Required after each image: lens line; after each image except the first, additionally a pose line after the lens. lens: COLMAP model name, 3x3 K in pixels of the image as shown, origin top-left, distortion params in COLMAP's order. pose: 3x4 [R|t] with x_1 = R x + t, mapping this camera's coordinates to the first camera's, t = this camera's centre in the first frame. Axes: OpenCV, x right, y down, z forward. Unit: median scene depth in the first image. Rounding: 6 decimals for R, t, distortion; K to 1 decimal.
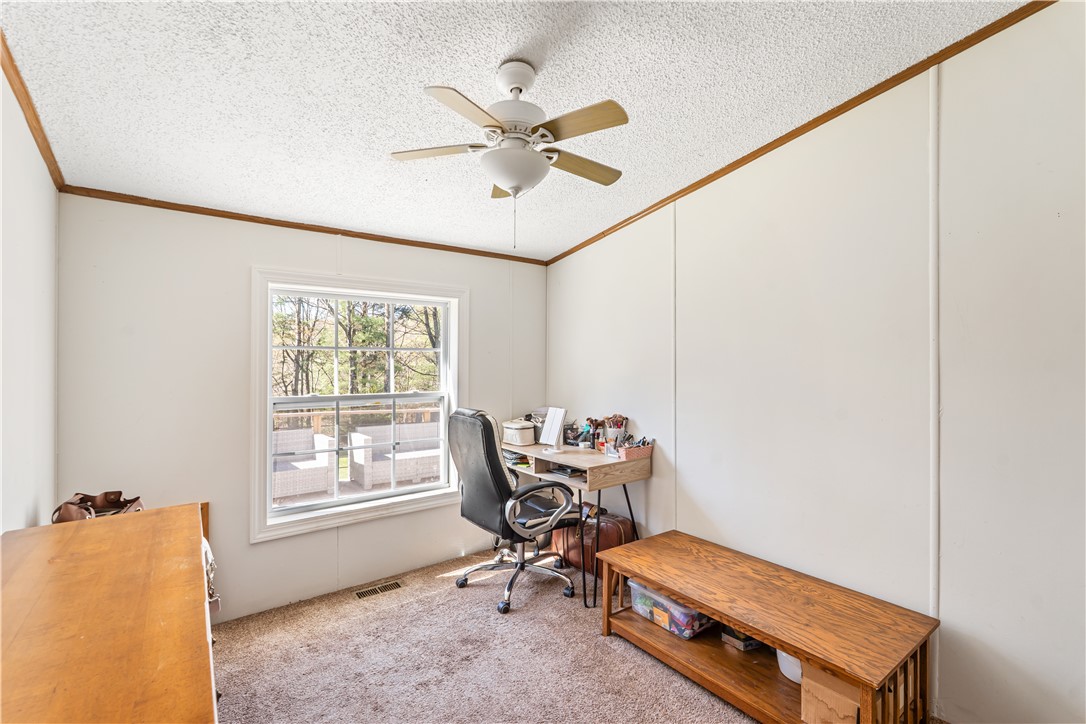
lens RADIAL K [[481.9, 0, 545.7], [0, 481.9, 361.4], [0, 0, 1]] dist [-0.003101, -0.000129]
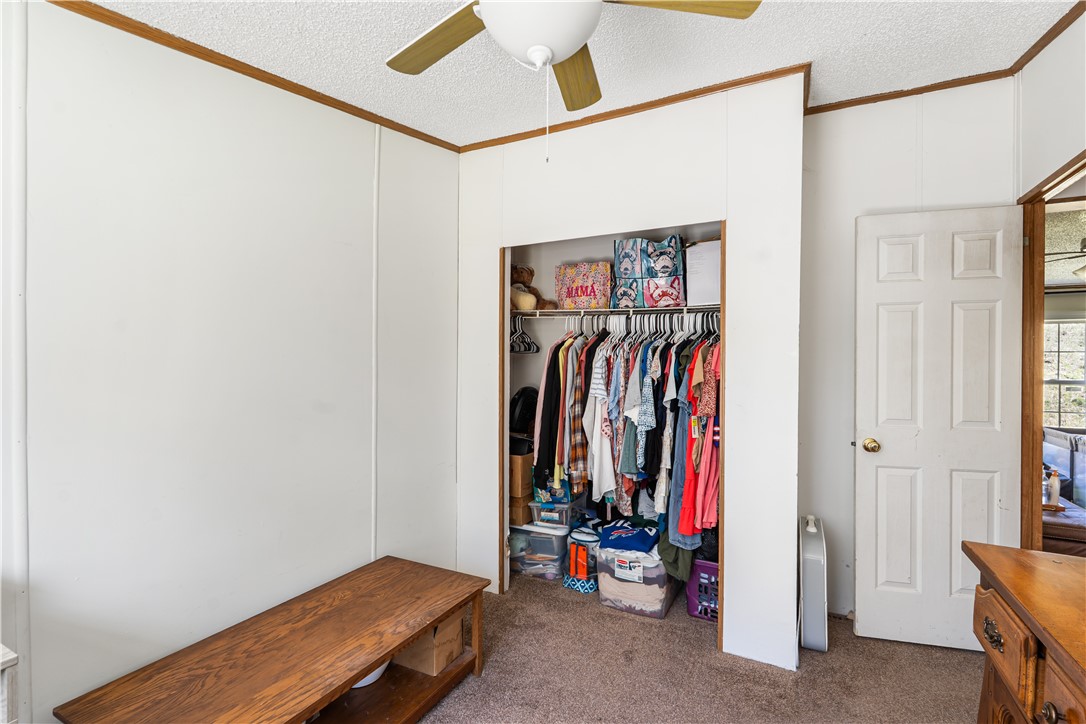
lens RADIAL K [[481.9, 0, 547.5], [0, 481.9, 365.5], [0, 0, 1]] dist [-0.003101, -0.000129]
pose [[-0.429335, -0.000263, 0.903145, -0.455159], [-0.003152, 0.999994, -0.001208, 0.018948], [-0.903140, -0.003366, -0.429333, 0.971745]]
